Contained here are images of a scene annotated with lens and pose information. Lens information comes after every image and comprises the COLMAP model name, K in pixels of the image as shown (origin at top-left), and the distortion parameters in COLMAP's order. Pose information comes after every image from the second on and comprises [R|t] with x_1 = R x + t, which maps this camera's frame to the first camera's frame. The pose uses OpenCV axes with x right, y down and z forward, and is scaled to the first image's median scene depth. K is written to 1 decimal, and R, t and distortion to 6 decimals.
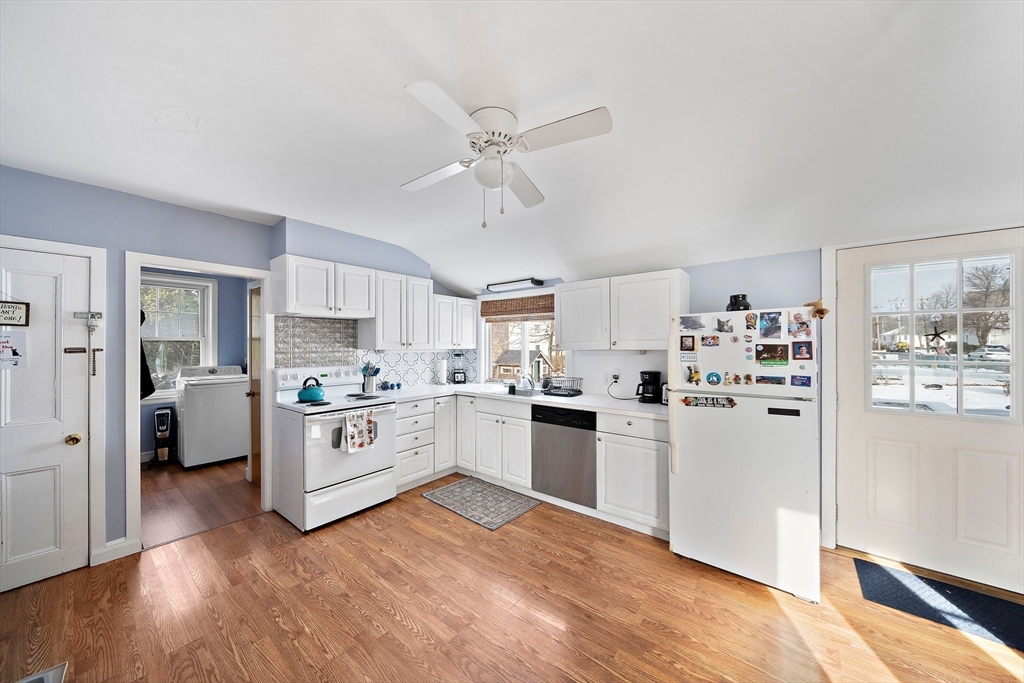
lens RADIAL K [[348.6, 0, 505.2], [0, 348.6, 342.2], [0, 0, 1]] dist [-0.003392, -0.000031]
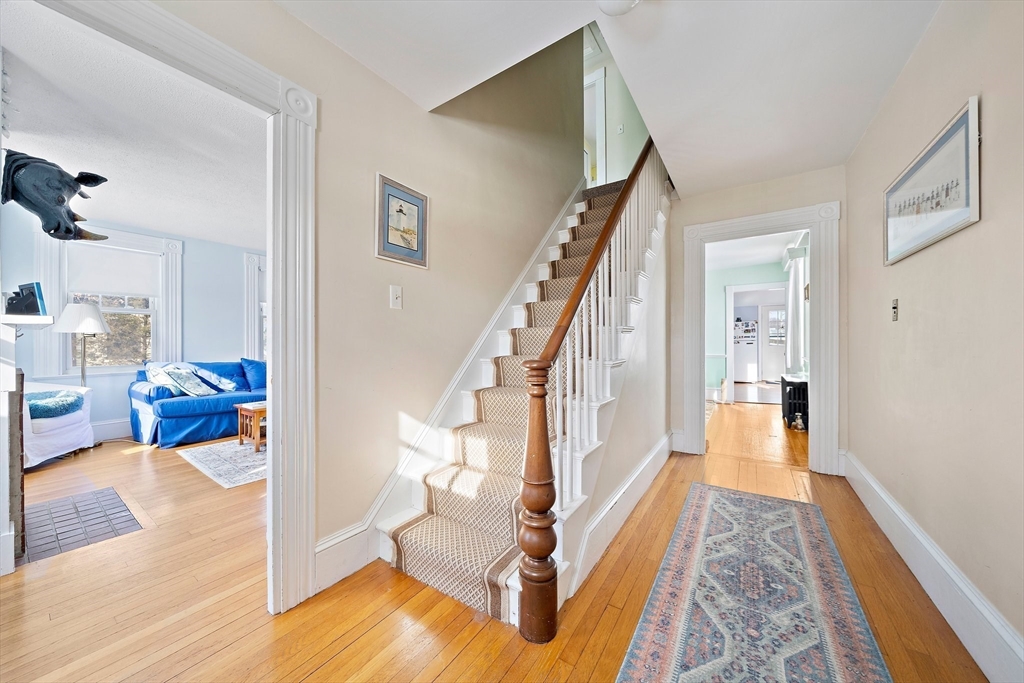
lens RADIAL K [[348.6, 0, 511.5], [0, 348.6, 345.0], [0, 0, 1]] dist [-0.003392, -0.000031]
pose [[0.995902, -0.003609, 0.090369, -2.294015], [0.003698, 0.999993, -0.000816, 0.172281], [-0.090366, 0.001147, 0.995908, -2.747833]]
